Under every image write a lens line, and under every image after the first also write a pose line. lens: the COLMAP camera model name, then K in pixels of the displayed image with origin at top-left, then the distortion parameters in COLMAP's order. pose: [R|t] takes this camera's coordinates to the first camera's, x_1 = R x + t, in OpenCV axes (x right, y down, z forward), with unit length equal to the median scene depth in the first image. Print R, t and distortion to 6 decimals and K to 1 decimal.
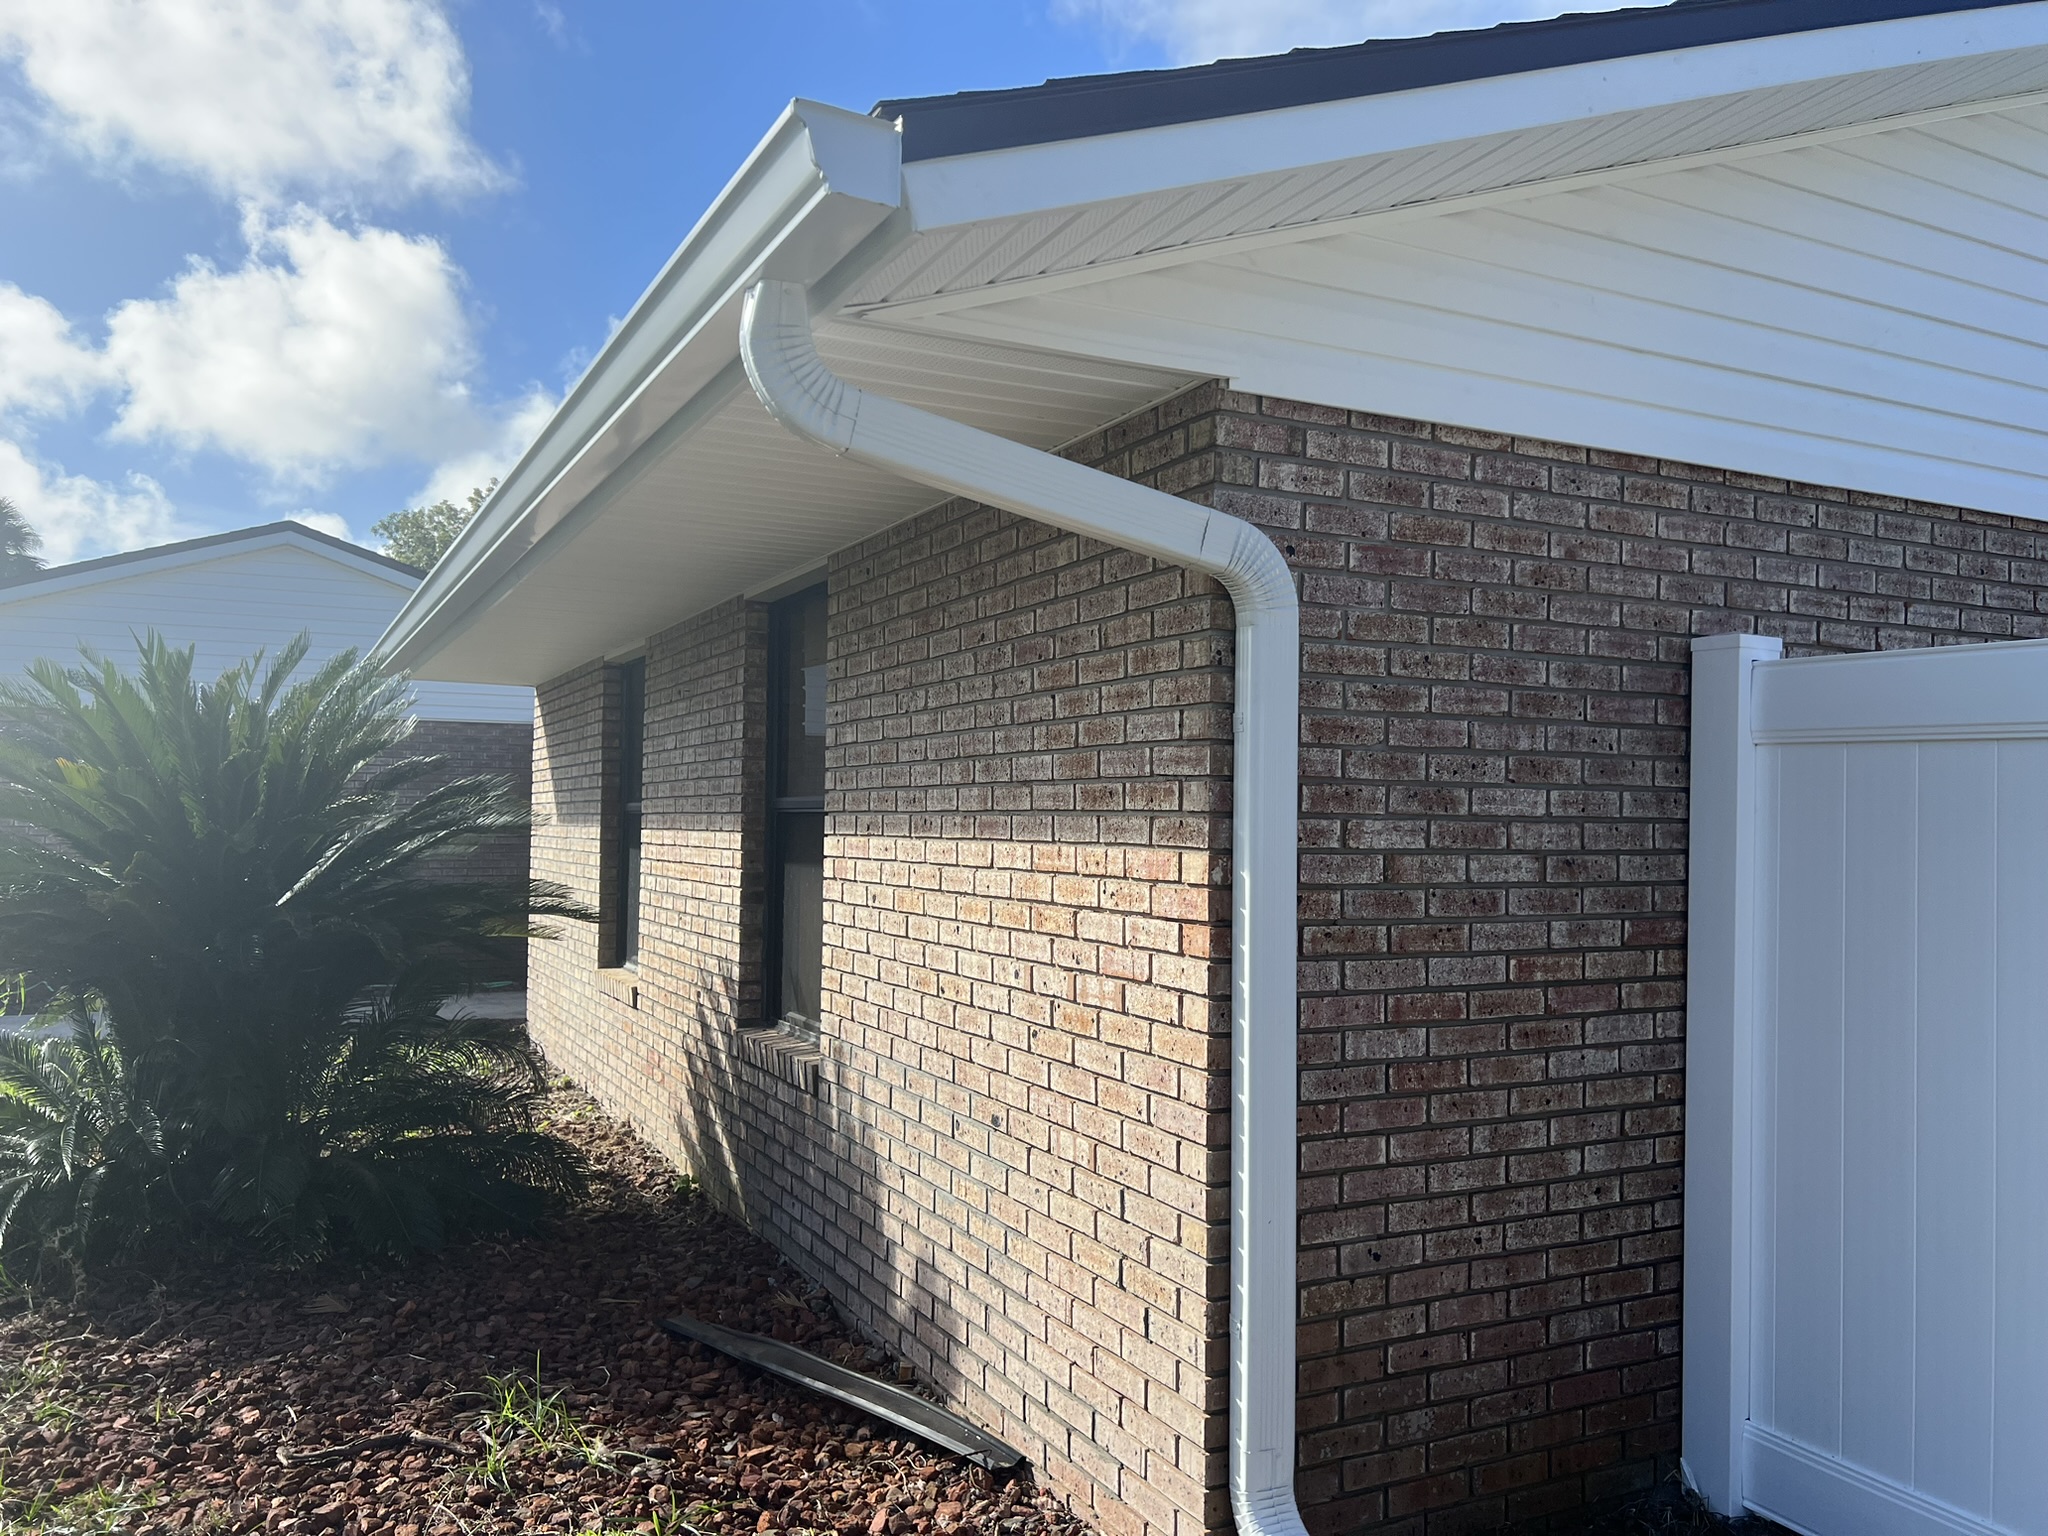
lens RADIAL K [[1537.3, 0, 1026.5], [0, 1537.3, 761.2], [0, 0, 1]] dist [0.059210, -0.067839]
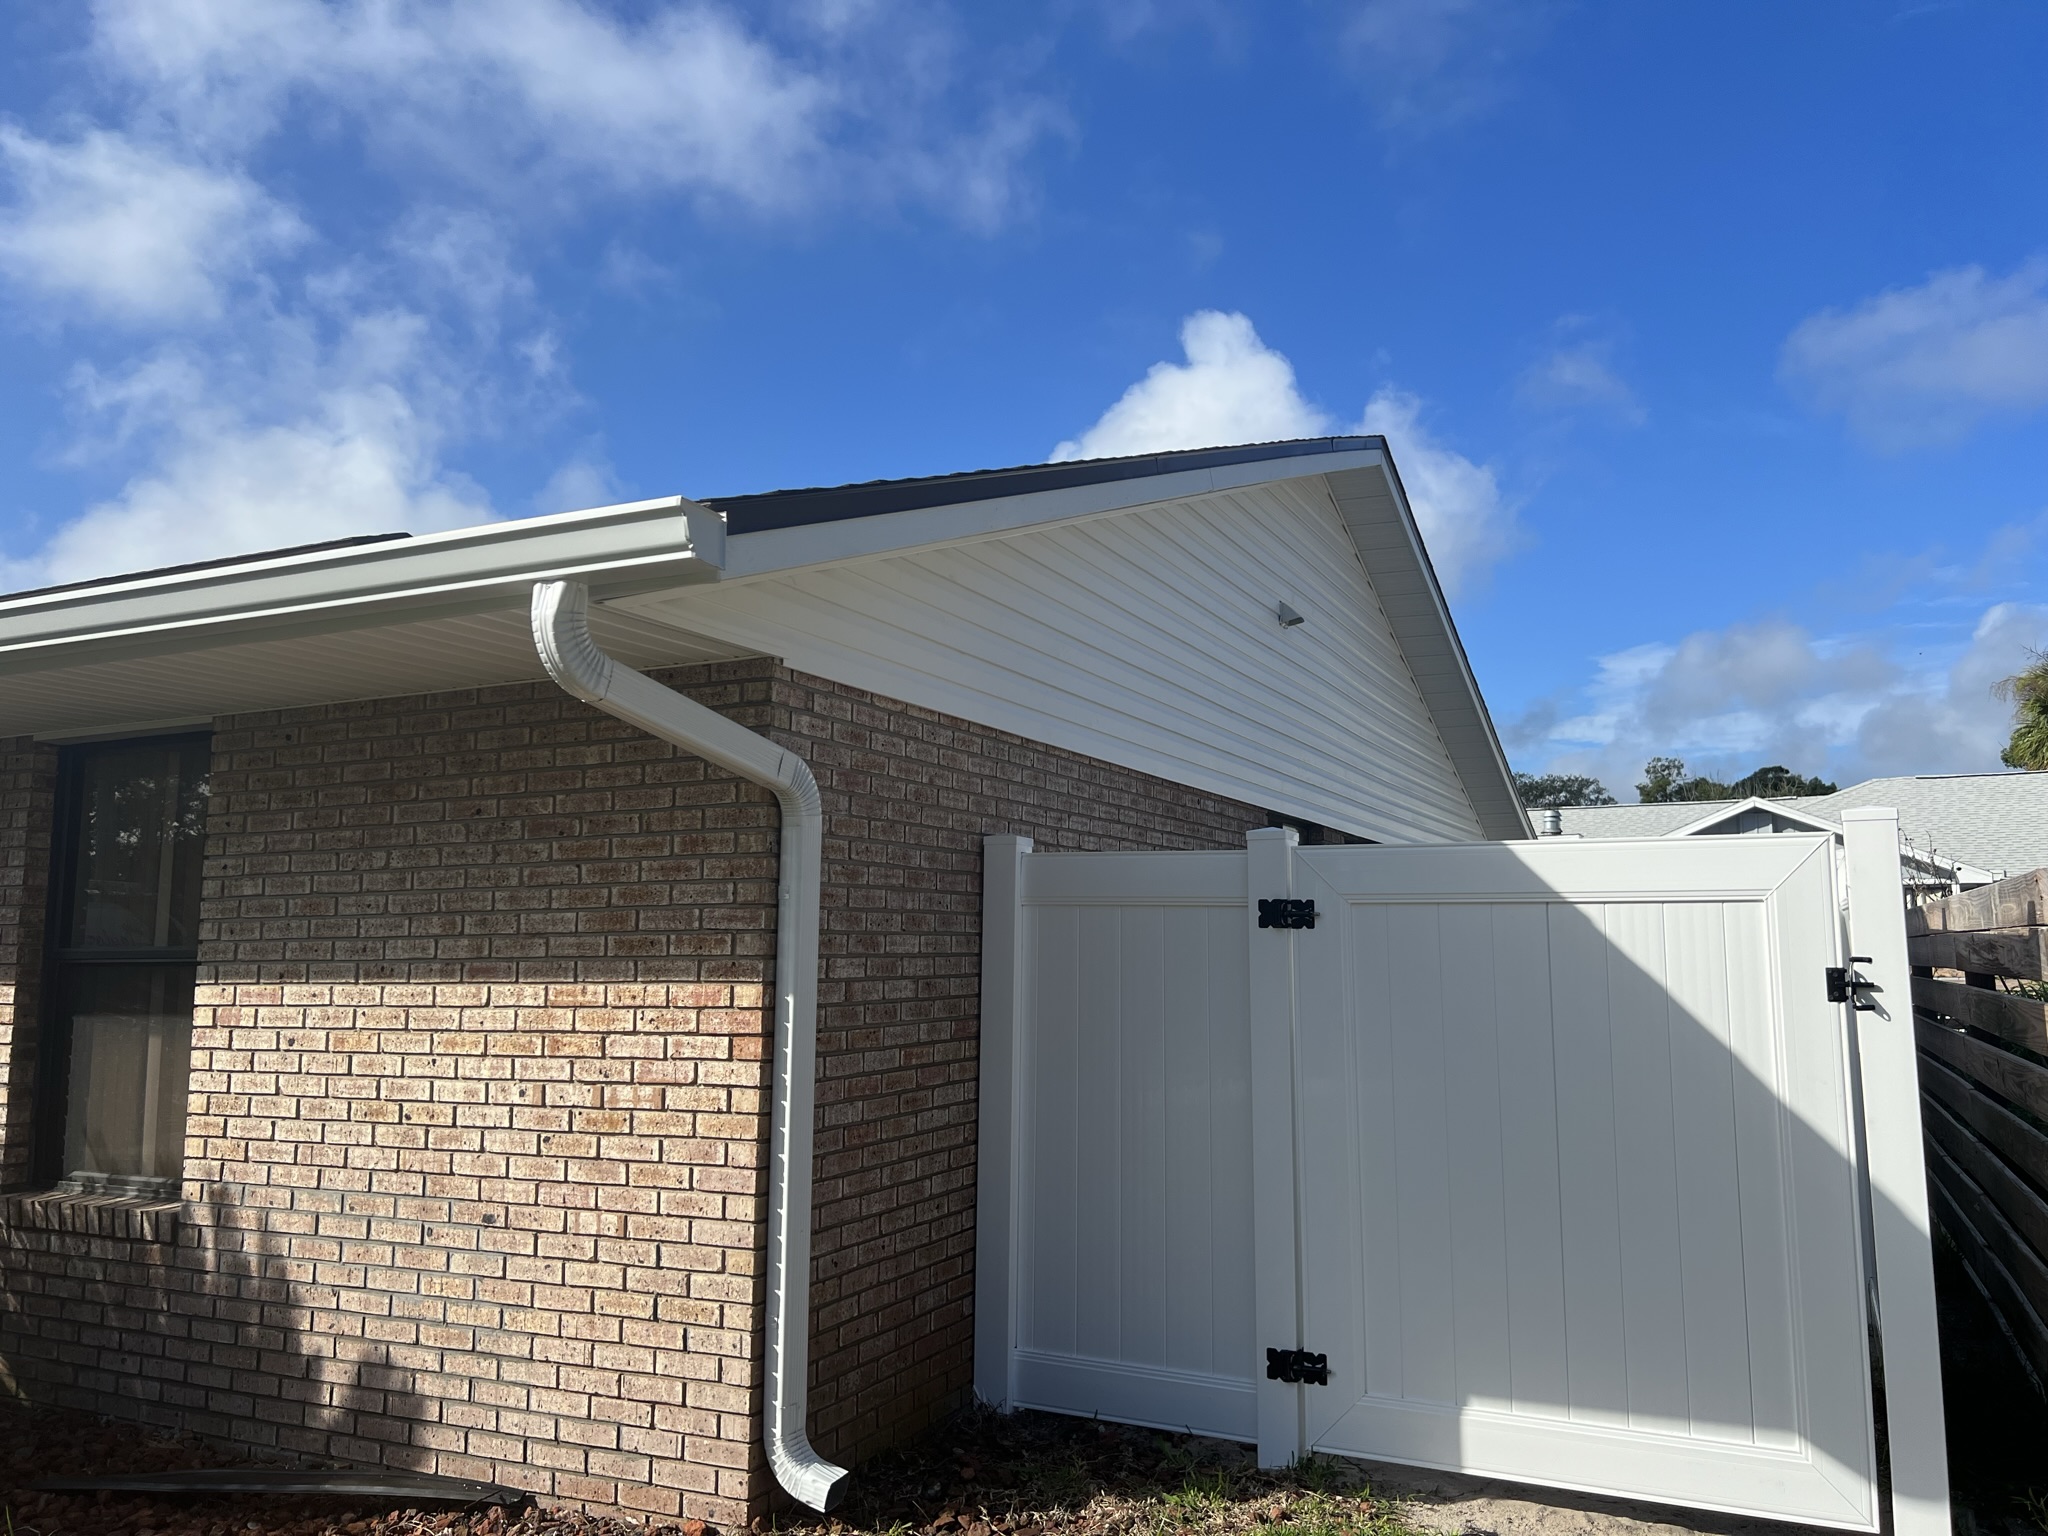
lens RADIAL K [[1537.3, 0, 1026.3], [0, 1537.3, 756.2], [0, 0, 1]] dist [0.059210, -0.067839]
pose [[0.791671, 0.062197, 0.607773, -0.496780], [-0.007463, 0.995715, -0.092175, -0.018351], [-0.610902, 0.068437, 0.788743, -0.255841]]
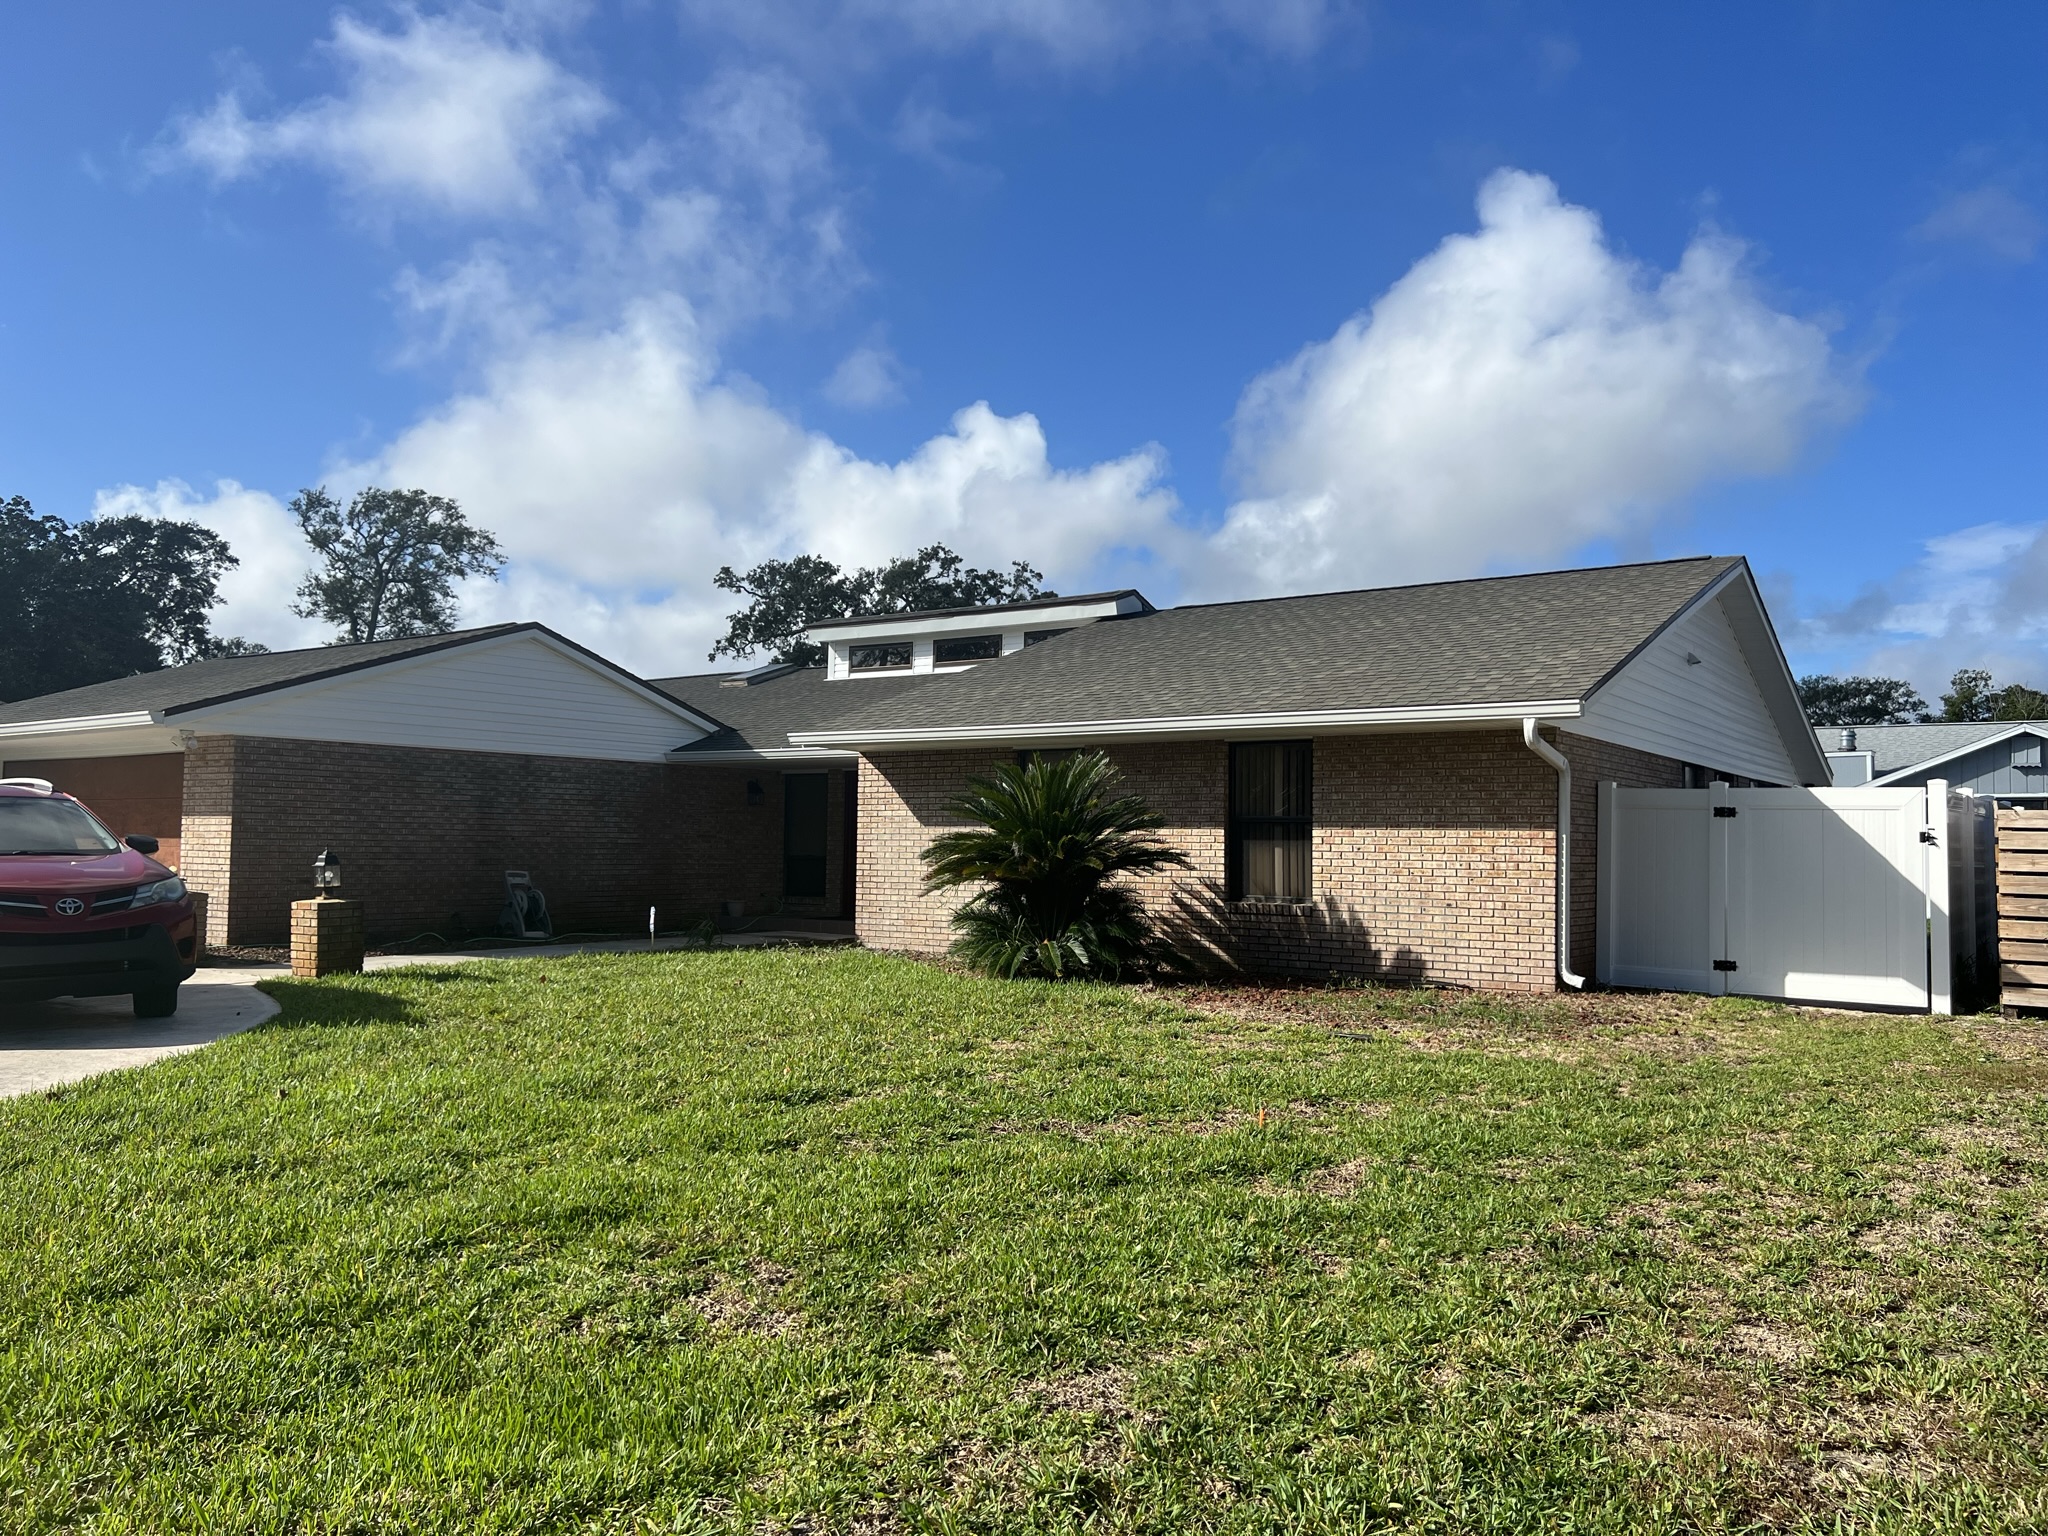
lens RADIAL K [[1537.3, 0, 1034.6], [0, 1537.3, 768.5], [0, 0, 1]] dist [0.059210, -0.067839]
pose [[0.886351, 0.012764, 0.462838, -2.943780], [-0.016192, 0.999863, 0.003435, -0.103027], [-0.462731, -0.010539, 0.886436, -2.048877]]
